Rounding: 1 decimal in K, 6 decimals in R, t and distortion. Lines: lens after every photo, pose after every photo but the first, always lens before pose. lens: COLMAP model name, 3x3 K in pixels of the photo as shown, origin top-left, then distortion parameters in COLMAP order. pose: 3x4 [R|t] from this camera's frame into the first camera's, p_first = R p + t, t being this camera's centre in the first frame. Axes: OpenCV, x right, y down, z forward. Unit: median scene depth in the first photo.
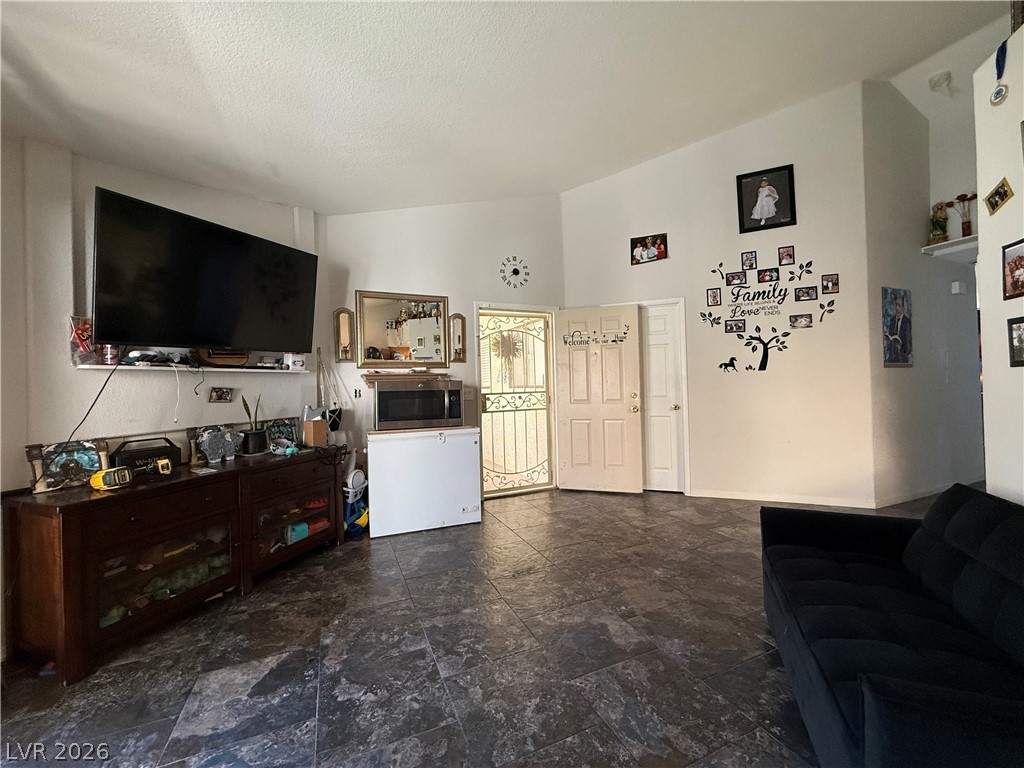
lens RADIAL K [[407.8, 0, 508.8], [0, 407.8, 382.1], [0, 0, 1]] dist [0.000028, 0.000387]
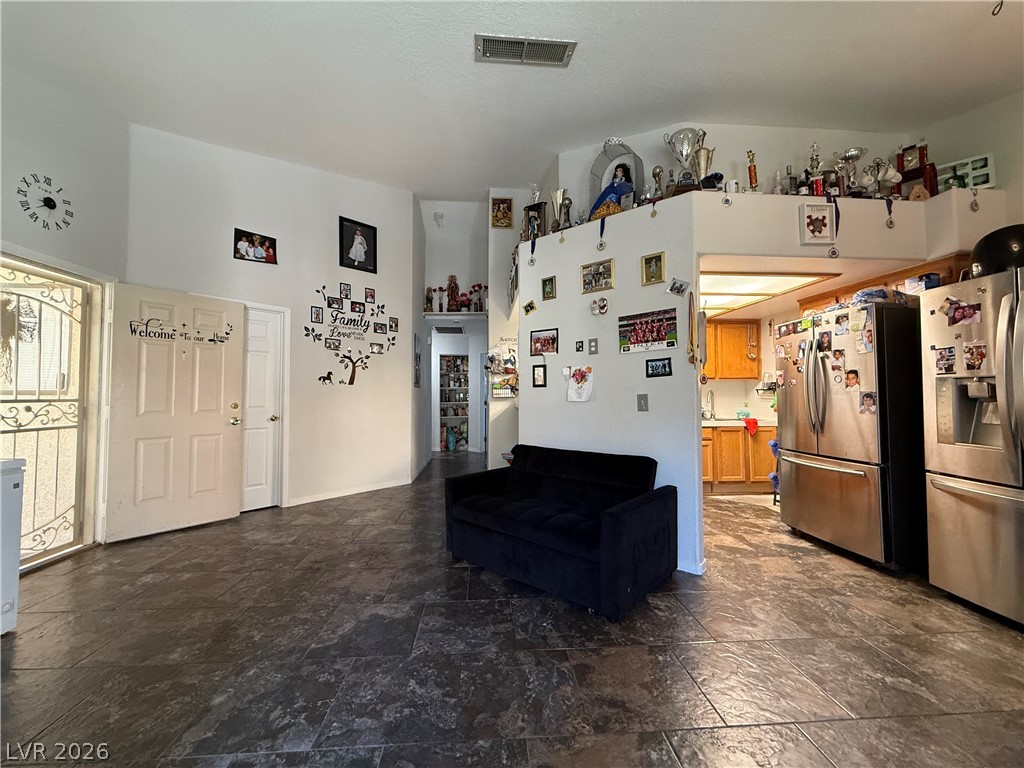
lens RADIAL K [[407.8, 0, 509.9], [0, 407.8, 382.4], [0, 0, 1]] dist [0.000028, 0.000387]
pose [[0.339053, 0.058858, 0.938924, -0.351169], [-0.016282, 0.998259, -0.056698, 0.025558], [-0.940626, 0.003937, 0.339421, 0.160376]]
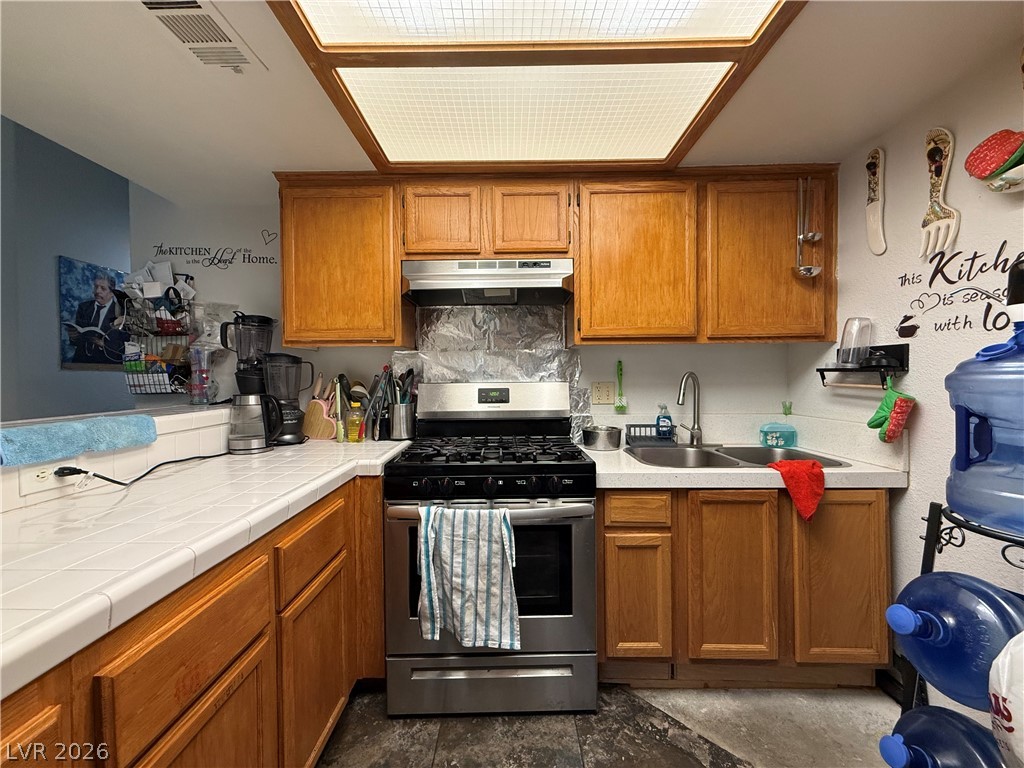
lens RADIAL K [[407.8, 0, 510.2], [0, 407.8, 382.5], [0, 0, 1]] dist [0.000028, 0.000387]
pose [[0.408997, 0.010362, 0.912477, 0.573880], [-0.011788, 0.999912, -0.006072, -0.016458], [-0.912459, -0.008273, 0.409084, -0.008178]]
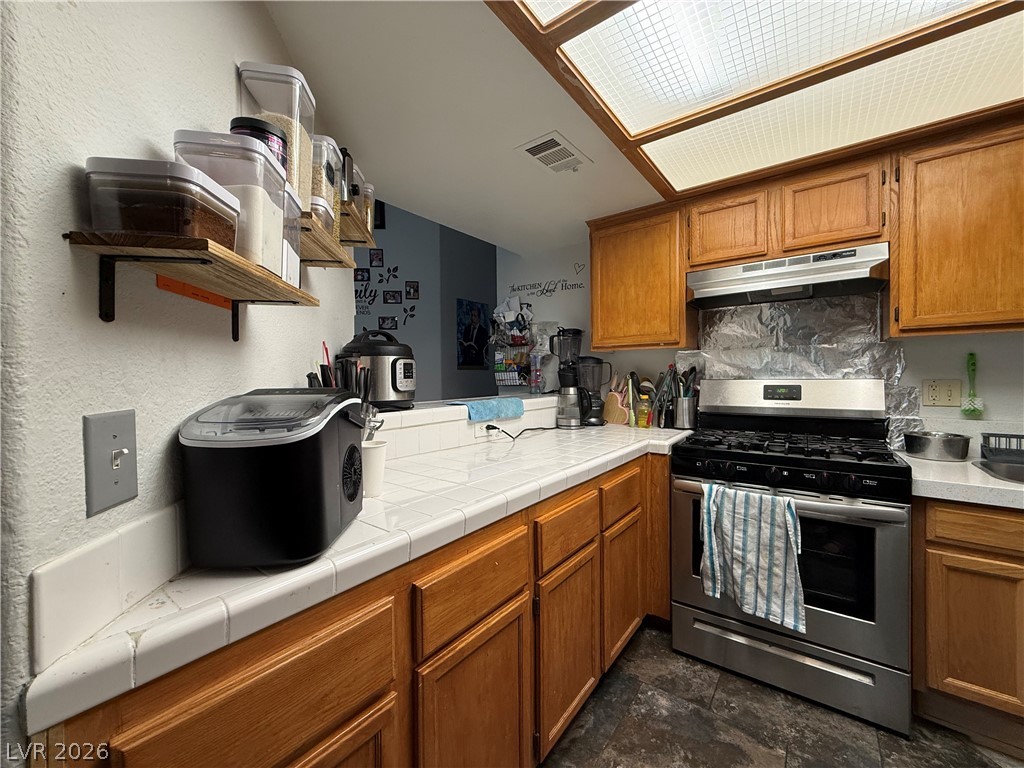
lens RADIAL K [[407.8, 0, 508.8], [0, 407.8, 382.8], [0, 0, 1]] dist [0.000028, 0.000387]
pose [[0.877433, 0.010659, 0.479580, 0.487180], [-0.018597, 0.999757, 0.011803, -0.014515], [-0.479338, -0.019275, 0.877419, -0.063929]]
